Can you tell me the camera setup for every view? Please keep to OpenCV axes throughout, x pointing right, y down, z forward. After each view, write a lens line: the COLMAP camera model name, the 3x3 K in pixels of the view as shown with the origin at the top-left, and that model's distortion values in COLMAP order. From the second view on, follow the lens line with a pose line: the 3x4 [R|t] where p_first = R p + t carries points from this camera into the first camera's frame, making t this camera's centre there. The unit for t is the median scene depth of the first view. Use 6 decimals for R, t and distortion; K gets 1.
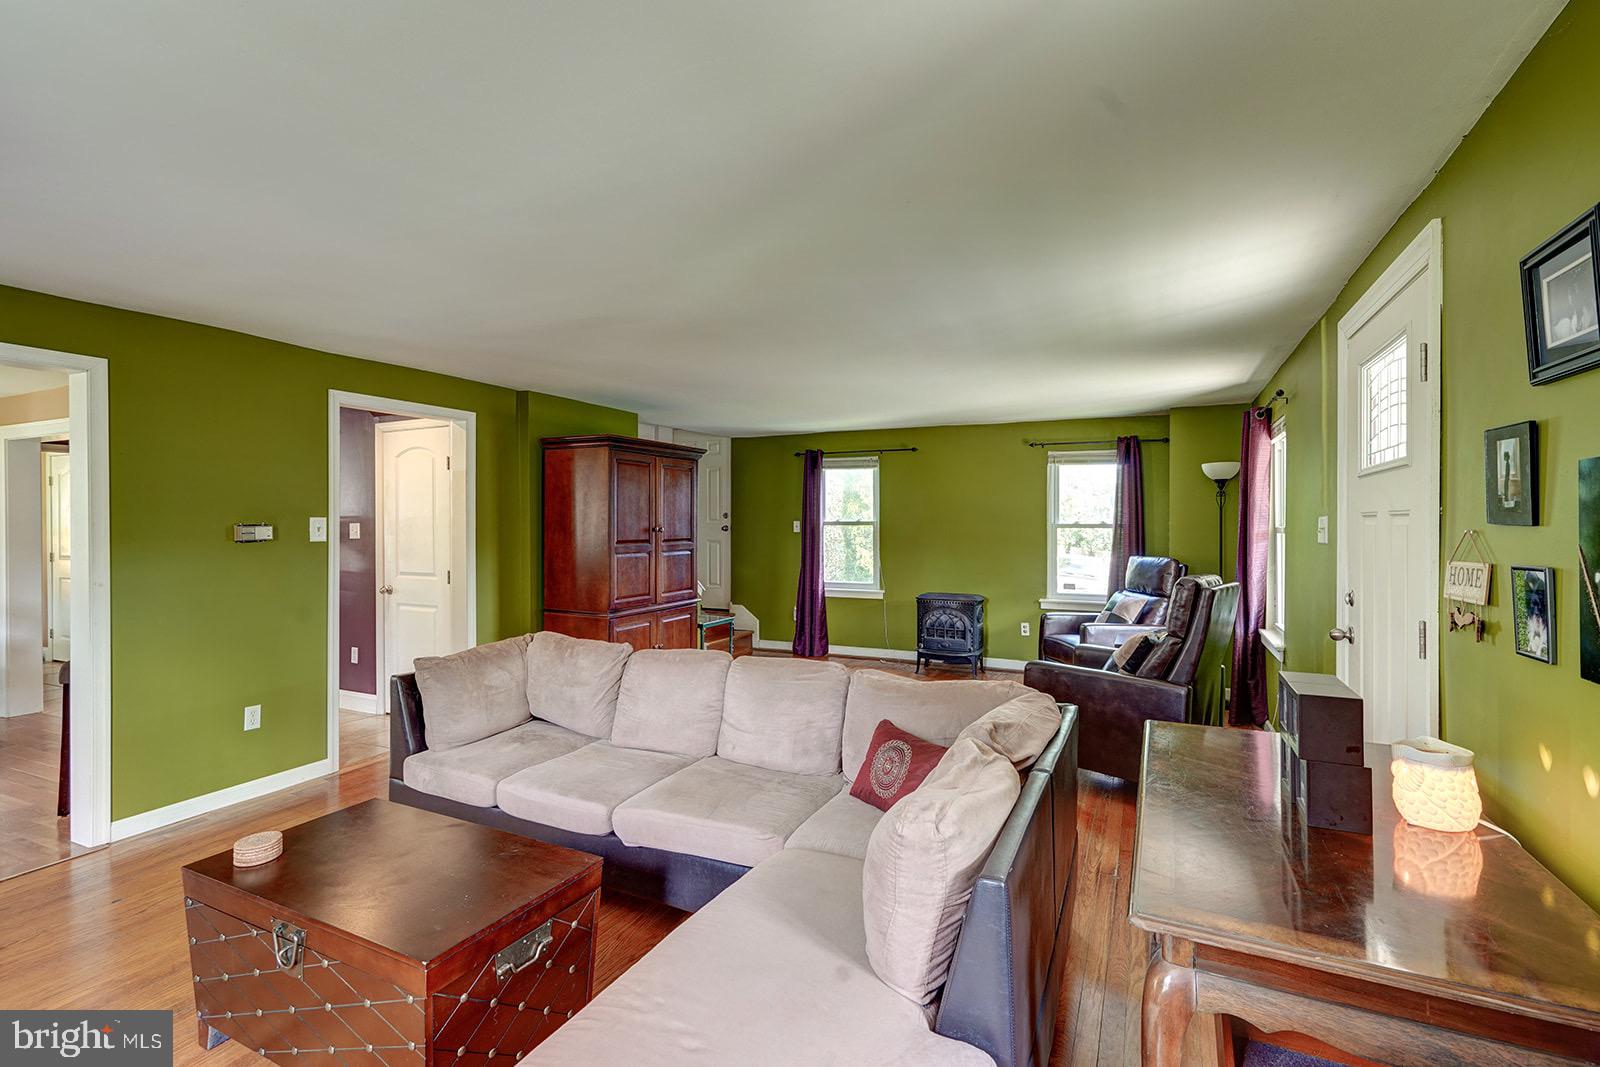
lens RADIAL K [[746.1, 0, 807.7], [0, 746.1, 521.5], [0, 0, 1]] dist [0.008785, 0.008799]
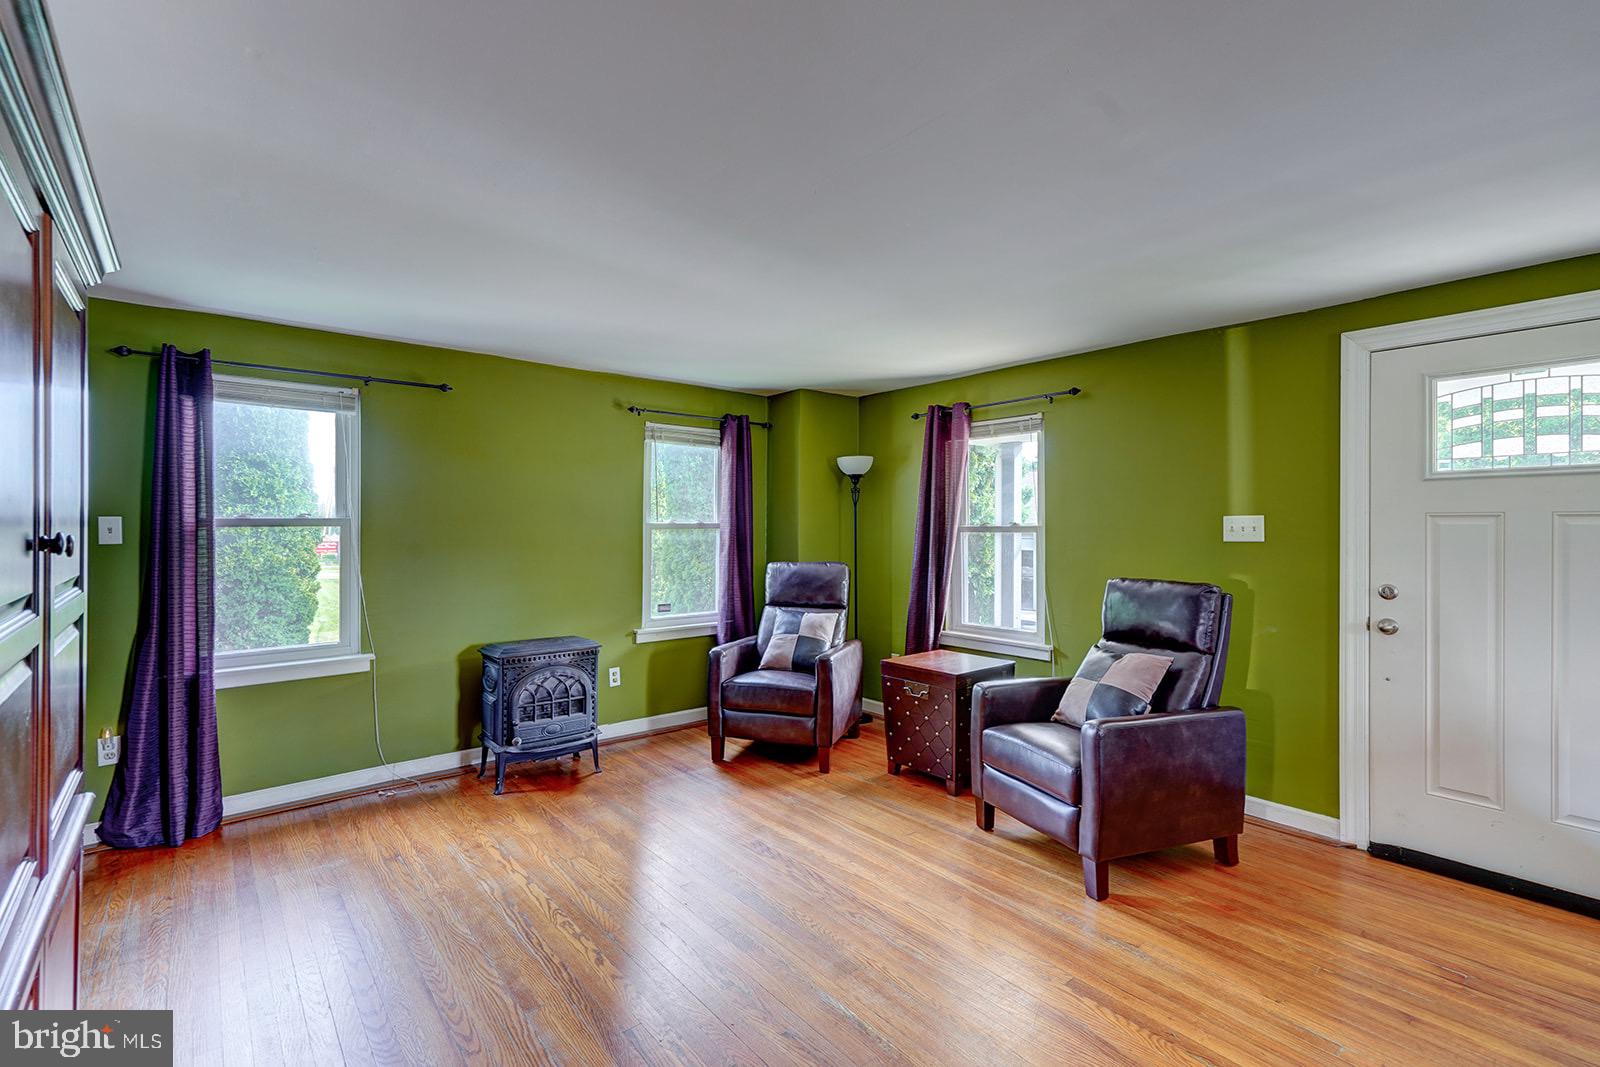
lens RADIAL K [[746.1, 0, 799.5], [0, 746.1, 519.1], [0, 0, 1]] dist [0.008785, 0.008799]
pose [[0.426953, 0.001634, 0.904272, -0.265067], [-0.006628, 0.999977, 0.001323, -0.002408], [-0.904249, -0.006559, 0.426954, 0.576705]]
